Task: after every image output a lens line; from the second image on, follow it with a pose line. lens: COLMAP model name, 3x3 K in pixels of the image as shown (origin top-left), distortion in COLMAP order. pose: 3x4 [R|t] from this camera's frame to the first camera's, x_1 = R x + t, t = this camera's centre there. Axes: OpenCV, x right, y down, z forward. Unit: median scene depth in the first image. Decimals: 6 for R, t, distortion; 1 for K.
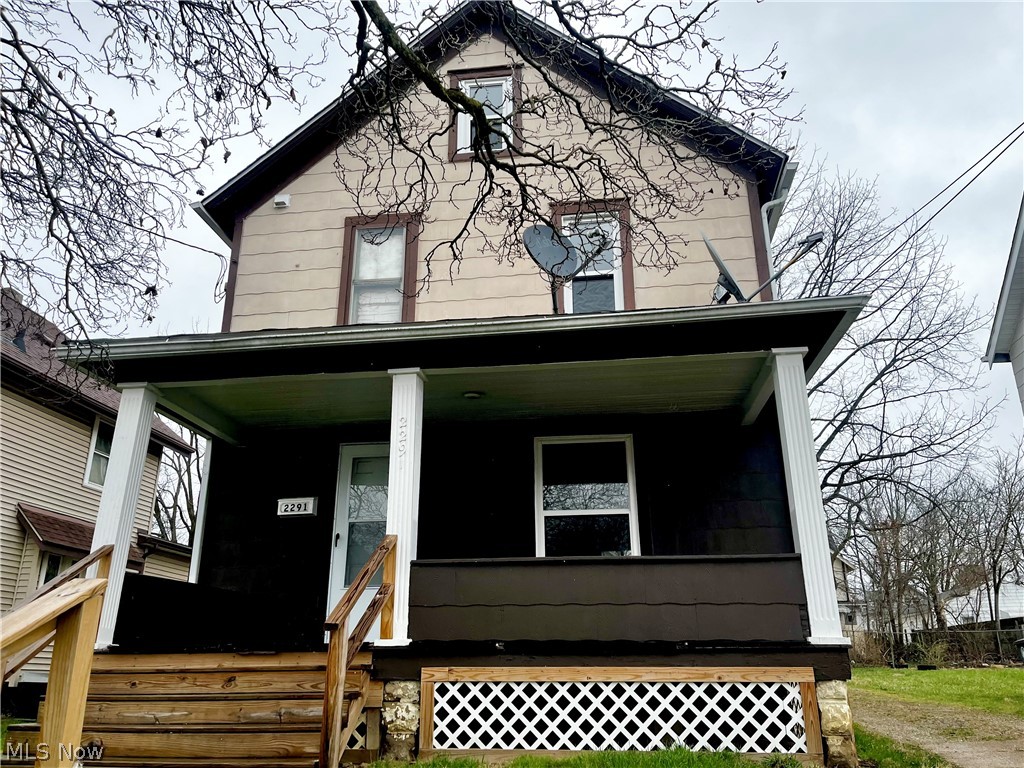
lens RADIAL K [[772.5, 0, 509.3], [0, 772.5, 387.4], [0, 0, 1]] dist [0.053913, -0.069826]
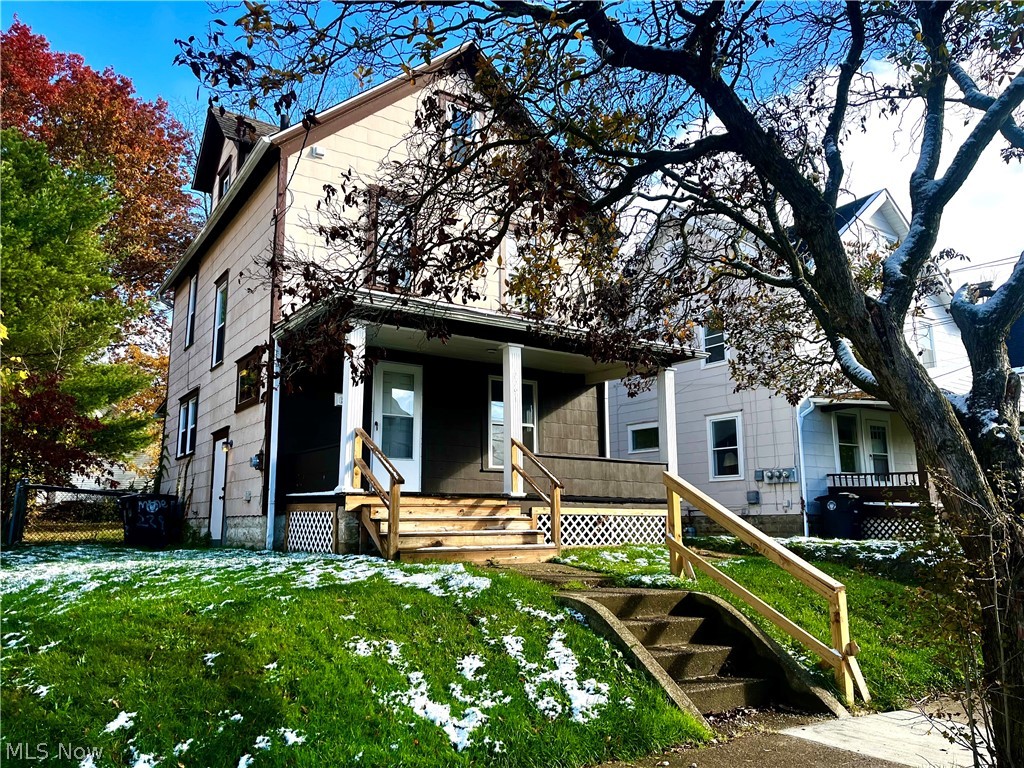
lens RADIAL K [[772.5, 0, 510.1], [0, 772.5, 381.2], [0, 0, 1]] dist [0.053913, -0.069826]
pose [[0.745158, 0.125188, 0.655033, -1.459468], [-0.230331, 0.970091, 0.076622, -0.083024], [-0.625850, -0.207970, 0.751705, -0.359302]]
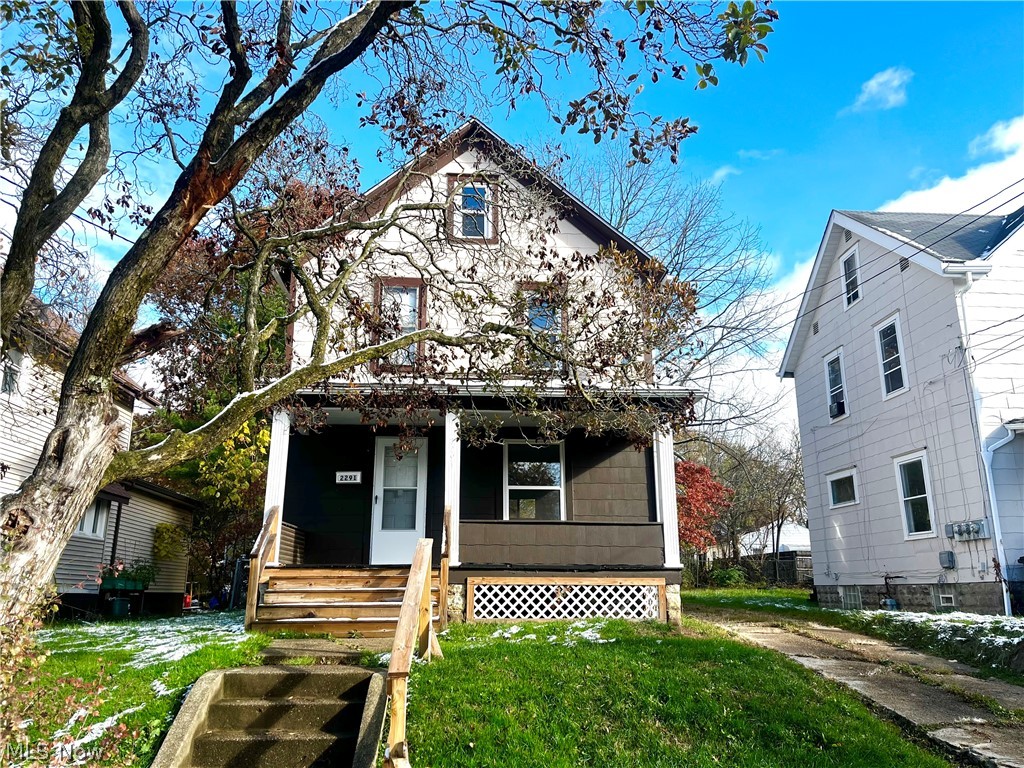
lens RADIAL K [[772.5, 0, 512.8], [0, 772.5, 383.8], [0, 0, 1]] dist [0.053913, -0.069826]
pose [[0.977798, 0.058319, 0.201272, -0.406736], [-0.075220, 0.994161, 0.077366, -0.254665], [-0.195584, -0.090788, 0.976475, -0.798283]]
